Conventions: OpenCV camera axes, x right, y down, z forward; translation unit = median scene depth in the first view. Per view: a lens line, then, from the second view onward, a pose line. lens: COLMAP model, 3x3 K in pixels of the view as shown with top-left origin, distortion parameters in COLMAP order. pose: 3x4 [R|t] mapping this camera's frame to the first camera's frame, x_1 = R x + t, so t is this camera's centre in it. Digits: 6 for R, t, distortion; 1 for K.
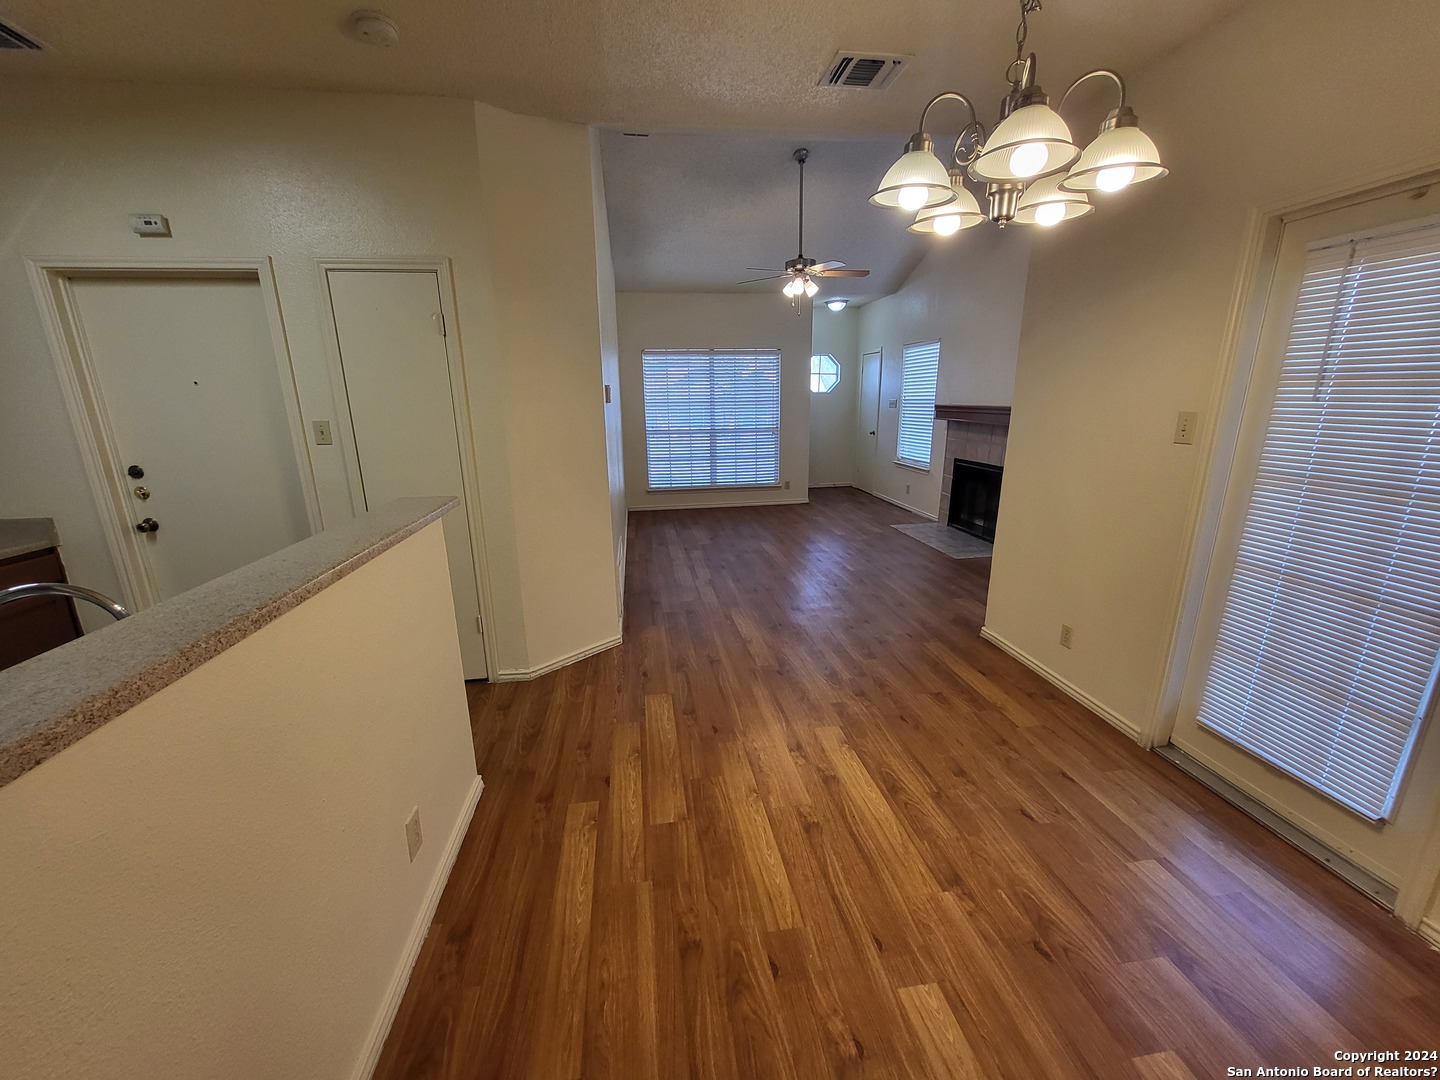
lens RADIAL K [[562.6, 0, 713.3], [0, 562.6, 542.0], [0, 0, 1]] dist [-0.002461, -0.000523]
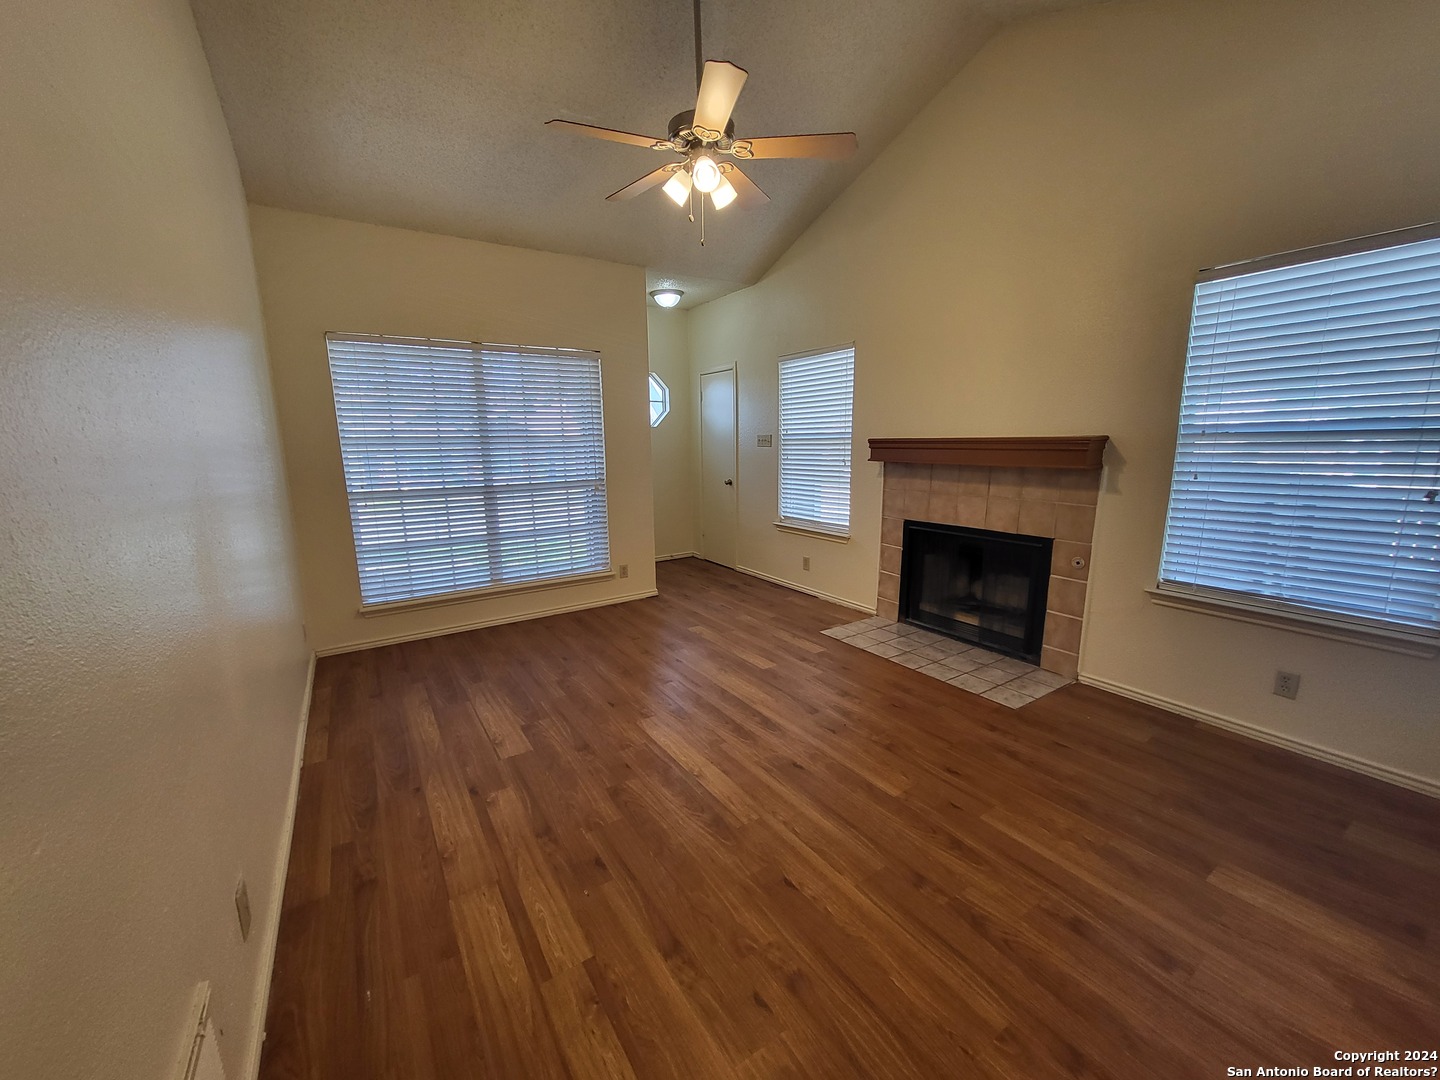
lens RADIAL K [[562.6, 0, 713.3], [0, 562.6, 542.0], [0, 0, 1]] dist [-0.002461, -0.000523]
pose [[0.906016, -0.076170, 0.416333, -0.060897], [0.109192, 0.992439, -0.056050, -0.156829], [-0.408915, 0.096242, 0.907483, 0.710728]]
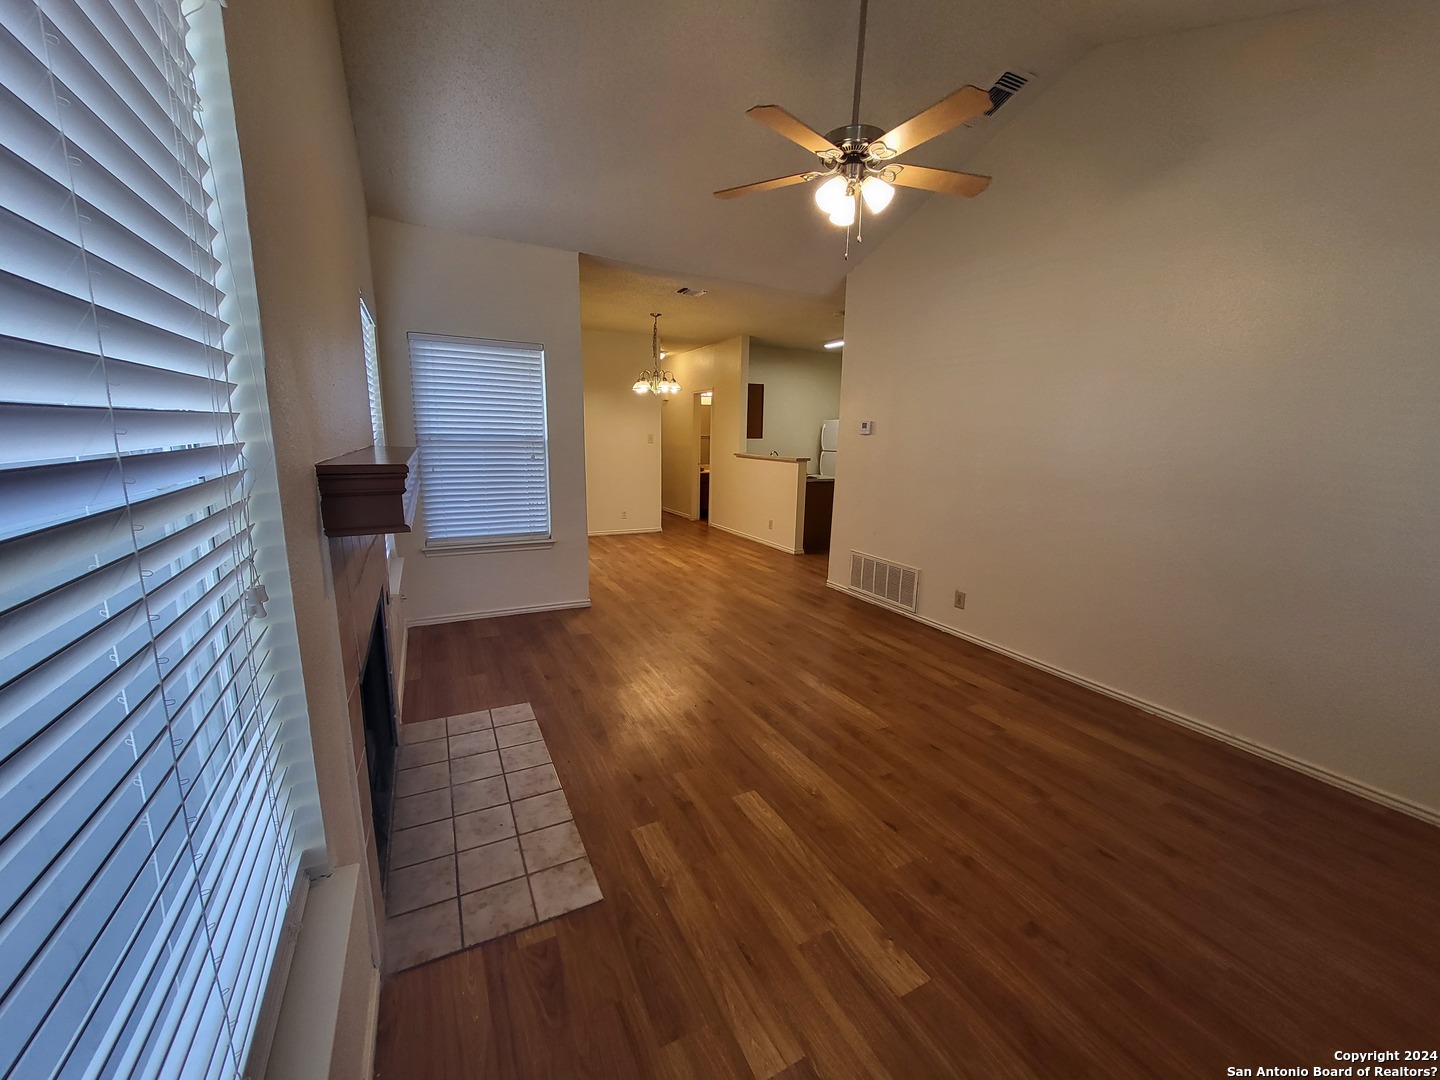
lens RADIAL K [[562.6, 0, 713.3], [0, 562.6, 542.0], [0, 0, 1]] dist [-0.002461, -0.000523]
pose [[-0.943807, 0.061719, -0.324683, 0.507010], [-0.086658, 0.901822, 0.423329, -0.451741], [0.318934, 0.427677, -0.845797, 1.742379]]
